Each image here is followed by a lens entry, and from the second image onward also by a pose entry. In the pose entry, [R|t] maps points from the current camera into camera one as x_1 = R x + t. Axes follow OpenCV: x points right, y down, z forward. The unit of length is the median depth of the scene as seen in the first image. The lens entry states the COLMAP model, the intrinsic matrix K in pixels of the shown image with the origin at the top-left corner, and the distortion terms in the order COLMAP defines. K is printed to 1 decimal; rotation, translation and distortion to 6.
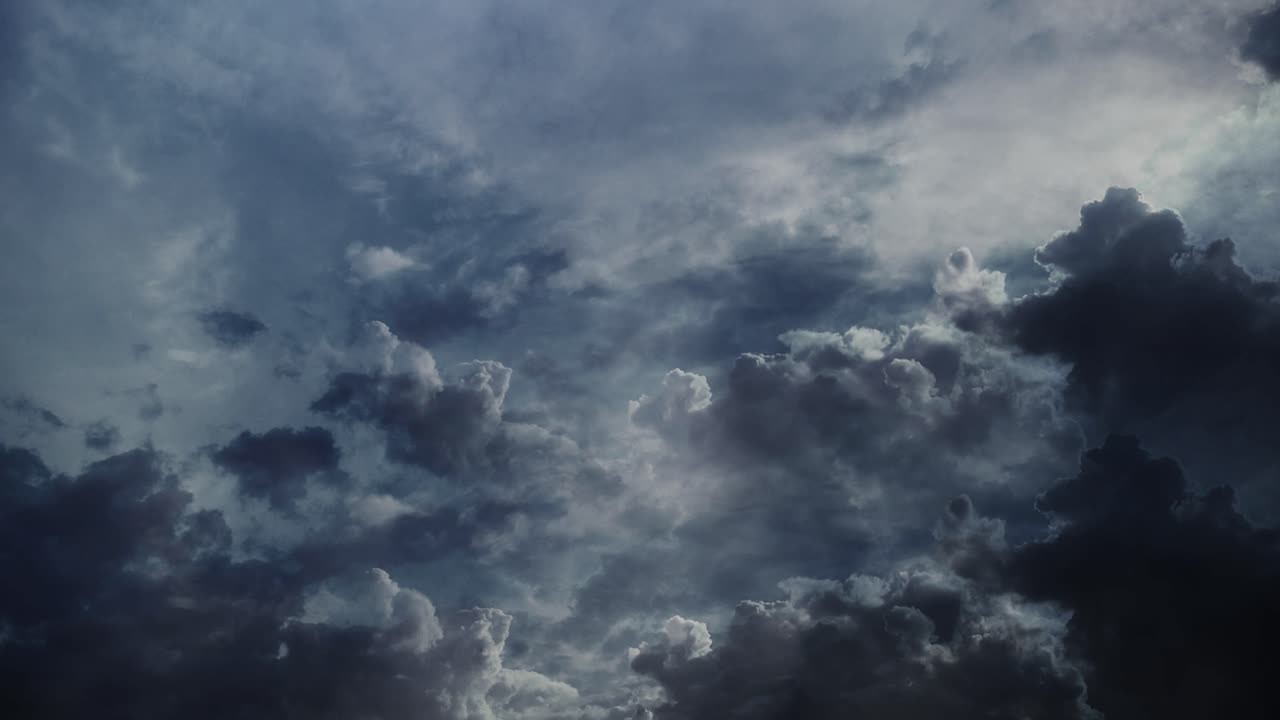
lens RADIAL K [[413.0, 0, 640.0], [0, 413.0, 360.0], [0, 0, 1]] dist [0.000191, 0.000047]
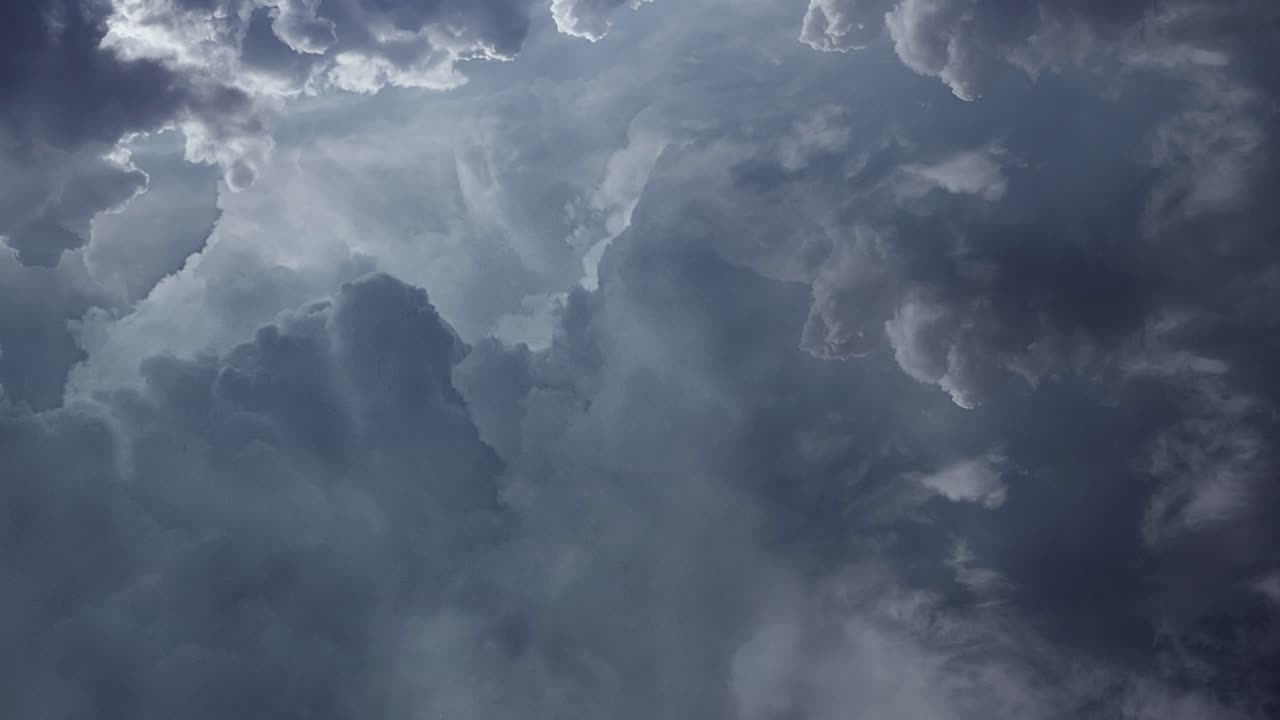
lens RADIAL K [[514.6, 0, 640.0], [0, 514.6, 360.0], [0, 0, 1]] dist [-0.000375, 0.000290]
pose [[-1.000000, -0.000603, -0.000181, -0.000228], [0.000603, -1.000000, -0.000218, -0.597845], [-0.000181, -0.000219, 1.000000, -0.000599]]
